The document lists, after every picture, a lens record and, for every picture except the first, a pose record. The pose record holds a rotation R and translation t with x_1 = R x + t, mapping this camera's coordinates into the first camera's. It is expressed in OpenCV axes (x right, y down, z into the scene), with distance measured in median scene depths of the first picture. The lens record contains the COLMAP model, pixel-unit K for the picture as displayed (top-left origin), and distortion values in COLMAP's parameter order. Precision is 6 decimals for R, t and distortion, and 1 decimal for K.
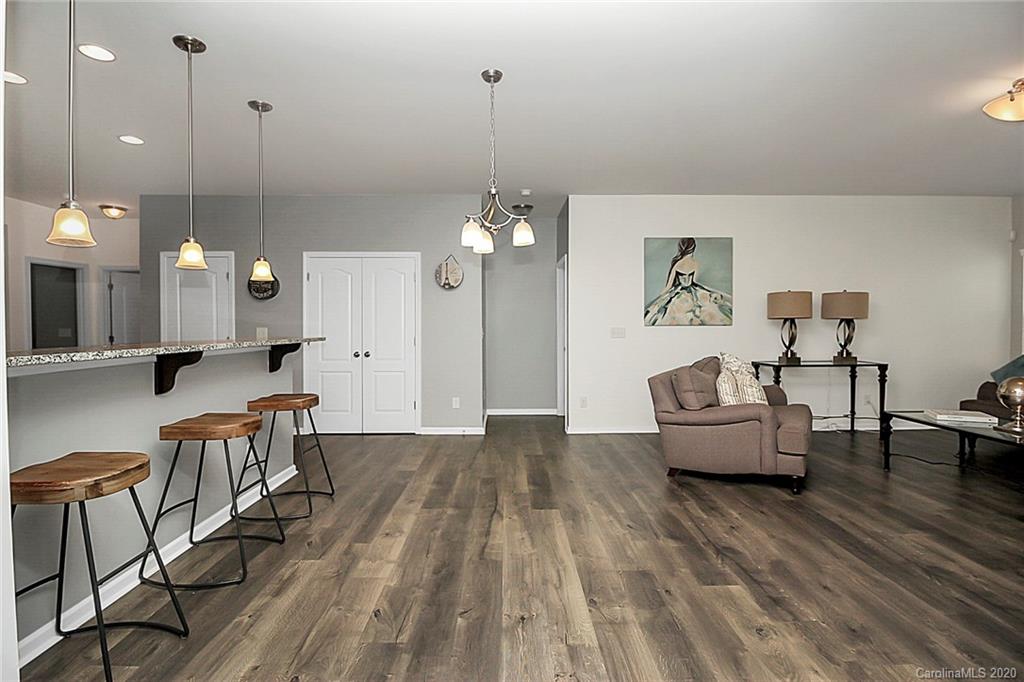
lens RADIAL K [[480.2, 0, 498.9], [0, 480.2, 336.9], [0, 0, 1]] dist [-0.019308, -0.000411]
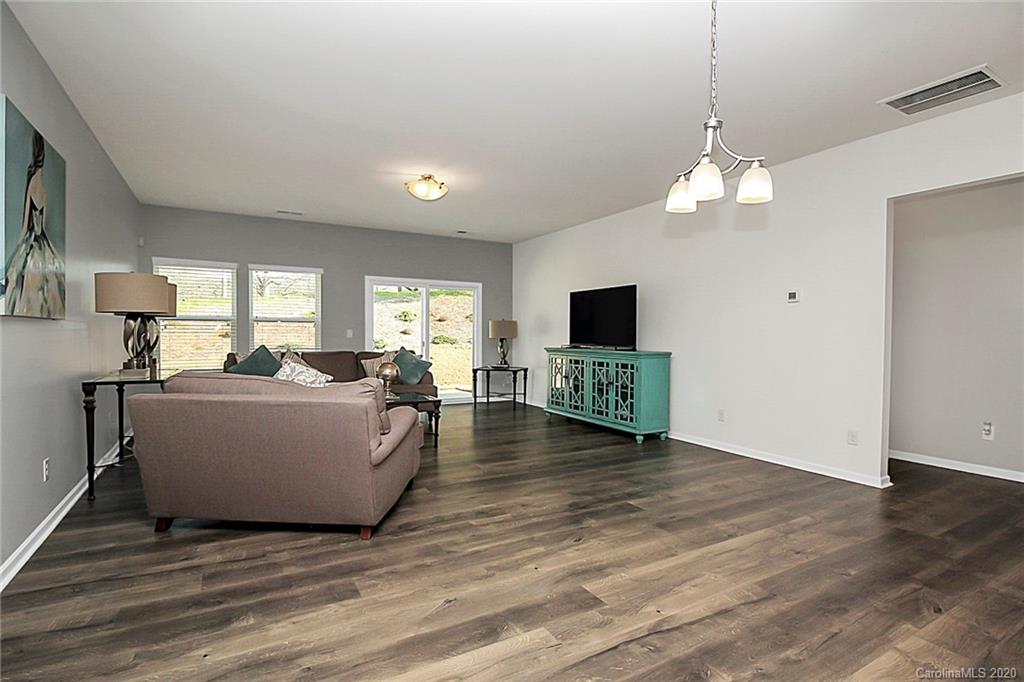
lens RADIAL K [[492.7, 0, 528.3], [0, 492.7, 344.4], [0, 0, 1]] dist [-0.000452, -0.016467]
pose [[-0.518217, -0.015641, 0.855106, -0.520311], [0.015611, 0.999493, 0.027742, 0.003907], [-0.855107, 0.027726, -0.517710, 1.747782]]
